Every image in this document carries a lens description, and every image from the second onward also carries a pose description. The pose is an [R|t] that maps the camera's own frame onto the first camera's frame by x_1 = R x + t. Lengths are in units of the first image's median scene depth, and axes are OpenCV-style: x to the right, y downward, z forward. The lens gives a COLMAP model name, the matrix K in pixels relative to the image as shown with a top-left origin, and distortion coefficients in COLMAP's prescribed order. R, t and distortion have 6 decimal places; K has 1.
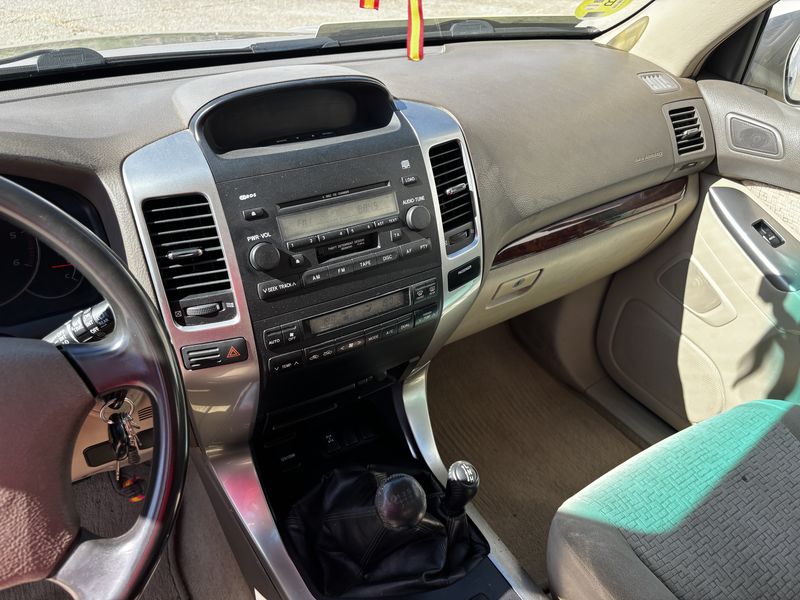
lens RADIAL K [[605.5, 0, 399.7], [0, 605.5, 297.0], [0, 0, 1]] dist [0.051656, -0.055429]
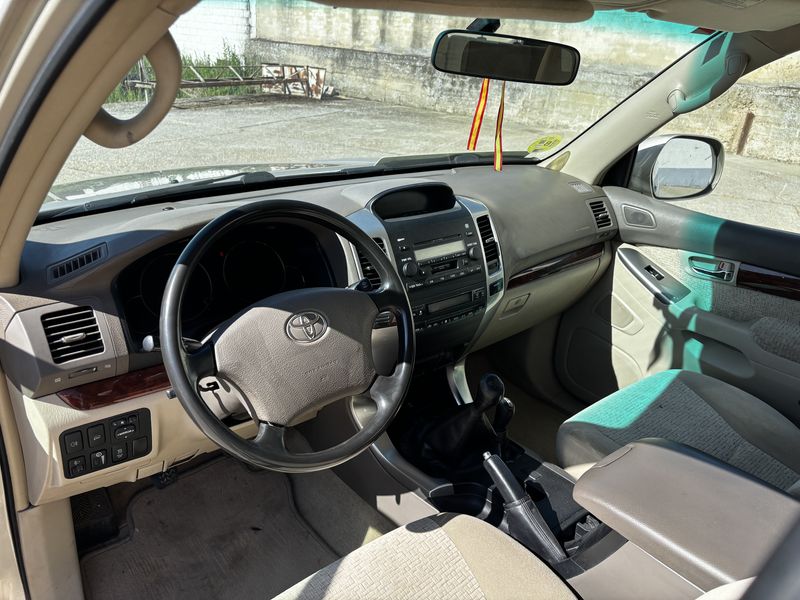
lens RADIAL K [[605.5, 0, 399.7], [0, 605.5, 297.0], [0, 0, 1]] dist [0.051656, -0.055429]
pose [[0.990646, -0.038976, 0.130772, -0.319556], [0.063121, 0.980535, -0.185922, 0.237453], [-0.120980, 0.192437, 0.973823, -0.545188]]
